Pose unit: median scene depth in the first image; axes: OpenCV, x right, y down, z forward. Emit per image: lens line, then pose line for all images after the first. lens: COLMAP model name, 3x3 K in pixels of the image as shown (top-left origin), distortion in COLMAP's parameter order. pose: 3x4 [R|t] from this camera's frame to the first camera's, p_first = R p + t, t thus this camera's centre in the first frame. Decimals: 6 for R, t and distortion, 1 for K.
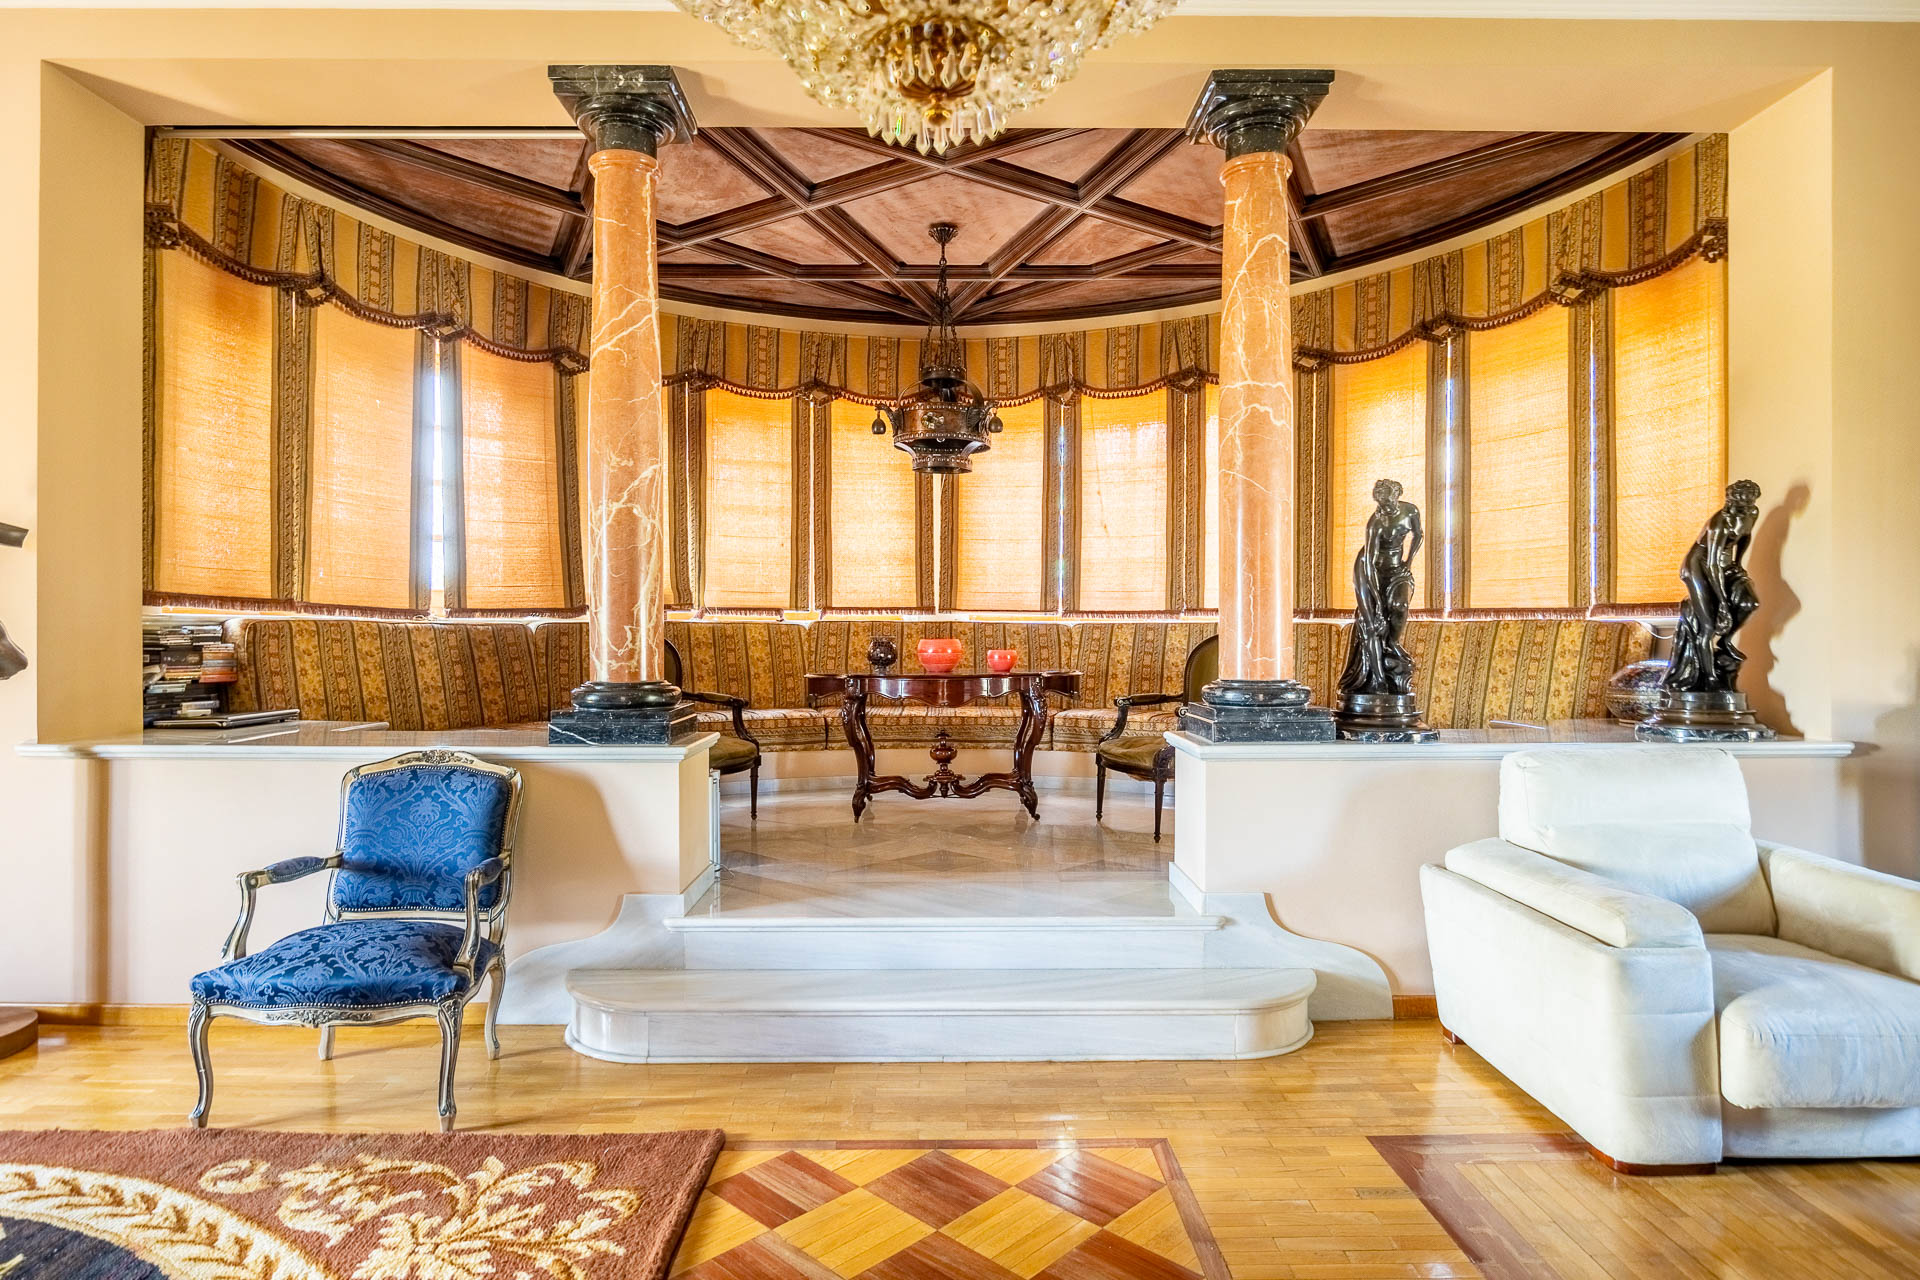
lens RADIAL K [[1083.4, 0, 949.6], [0, 1083.4, 640.4], [0, 0, 1]] dist [-0.000147, -0.001180]
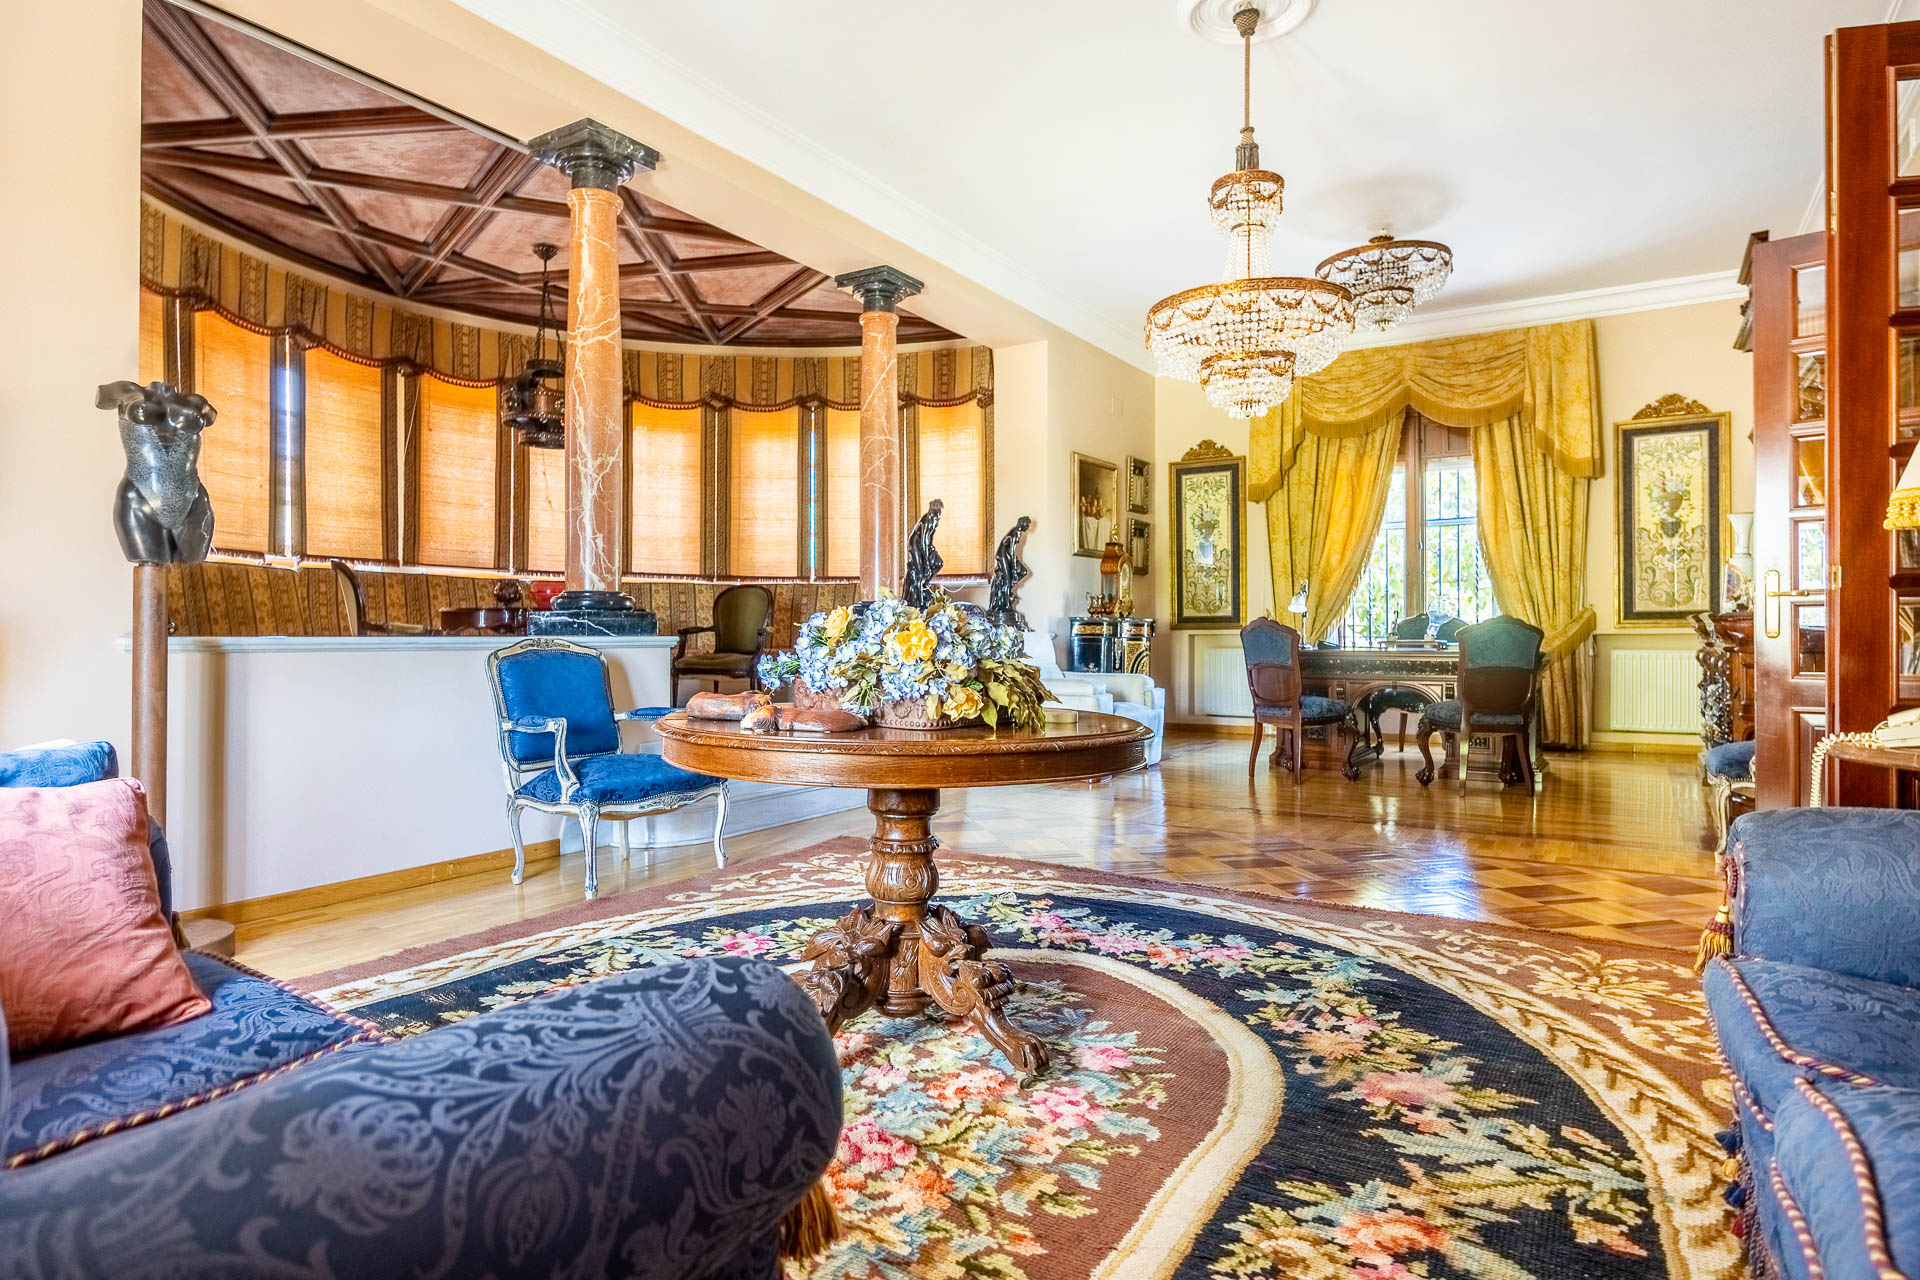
lens RADIAL K [[1083.4, 0, 949.6], [0, 1083.4, 640.4], [0, 0, 1]] dist [-0.000147, -0.001180]
pose [[0.542368, -0.005490, 0.840123, -0.764667], [0.009201, 0.999957, 0.000595, 0.065306], [-0.840091, 0.007407, 0.542395, -0.045606]]
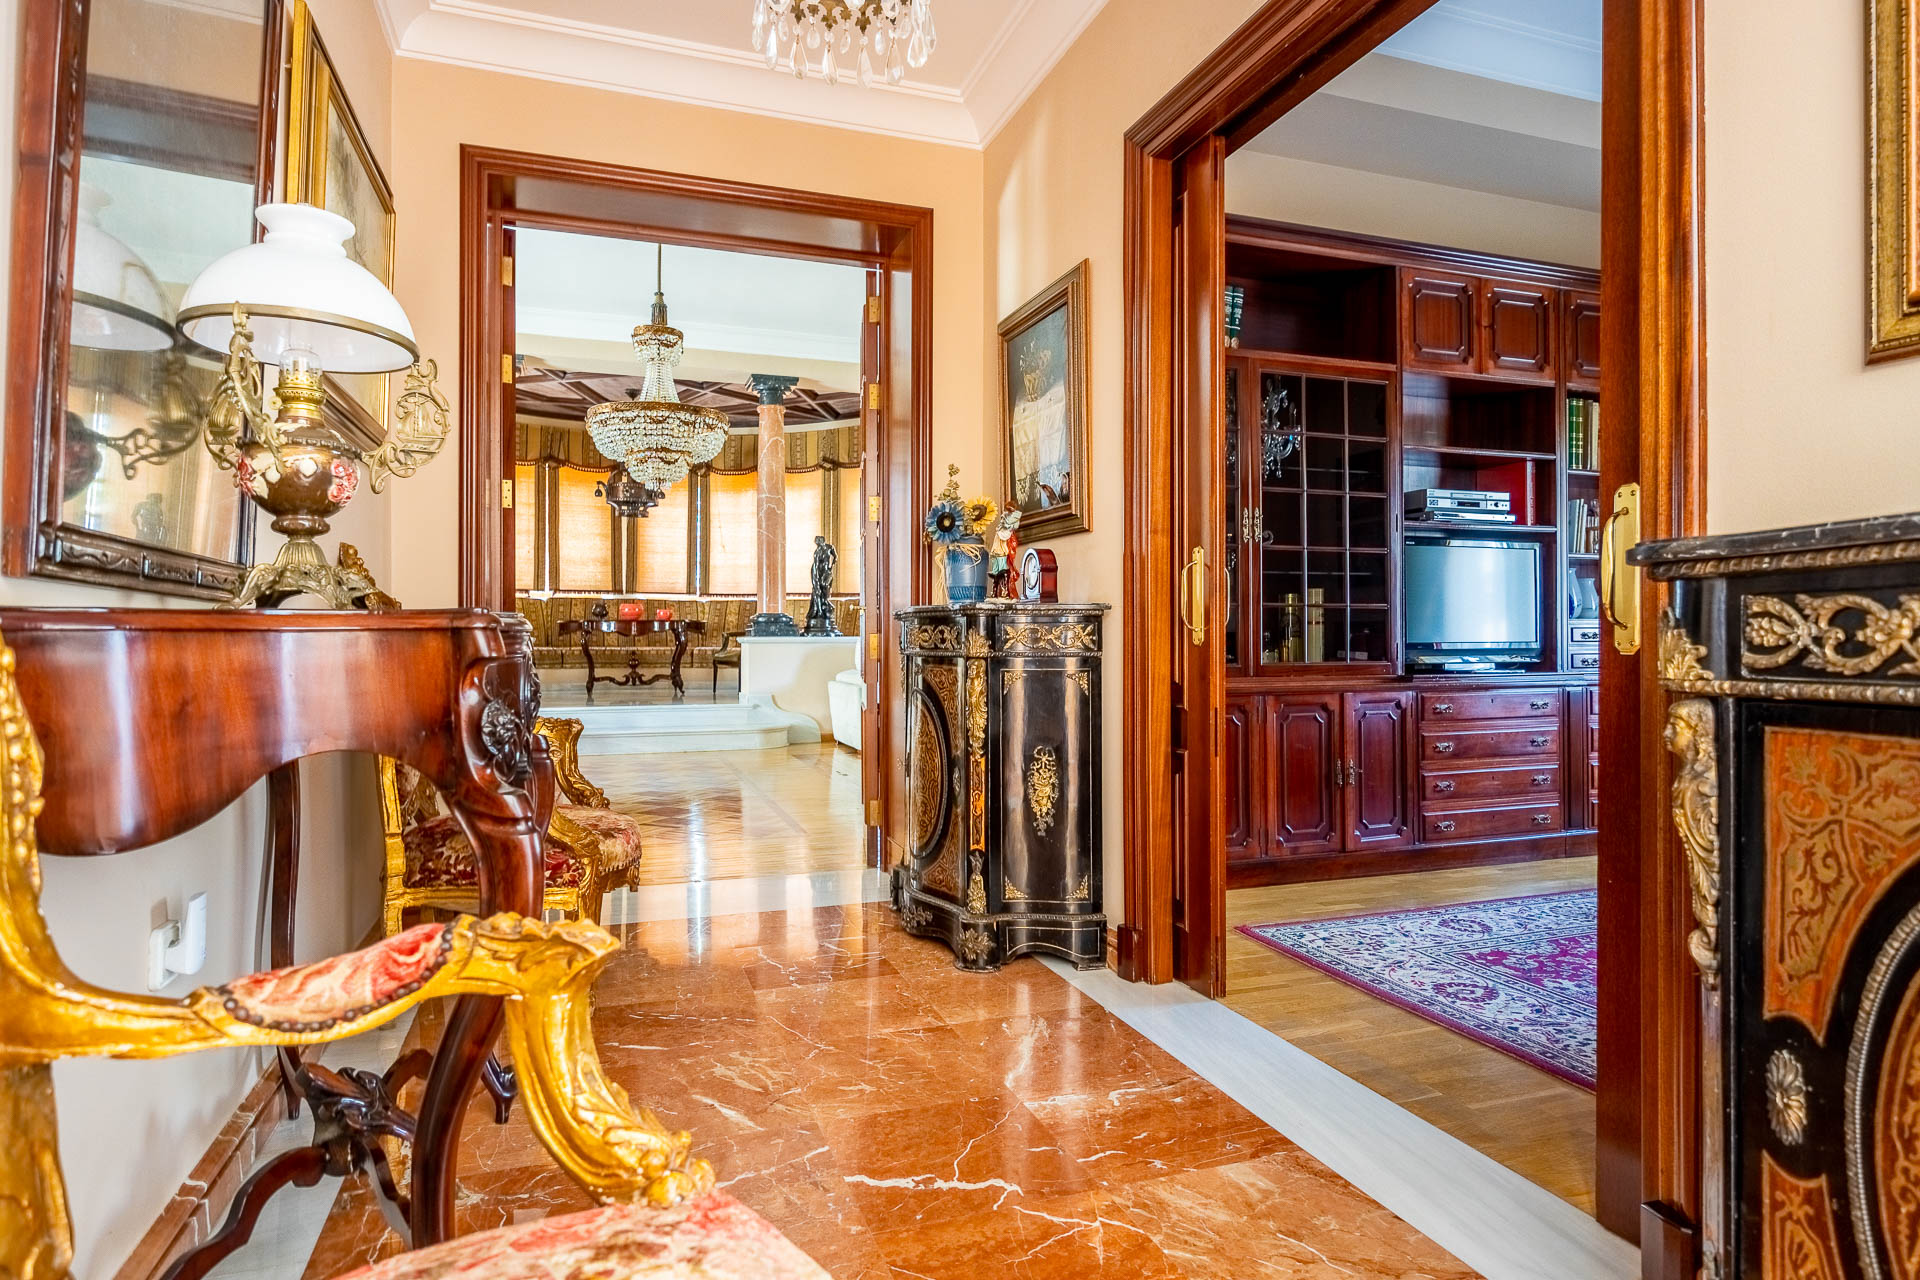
lens RADIAL K [[1083.4, 0, 949.6], [0, 1083.4, 640.4], [0, 0, 1]] dist [-0.000147, -0.001180]
pose [[0.951584, 0.000643, 0.307388, -0.060440], [0.001674, 0.999972, -0.007275, 0.075816], [-0.307384, 0.007438, 0.951556, -0.970445]]
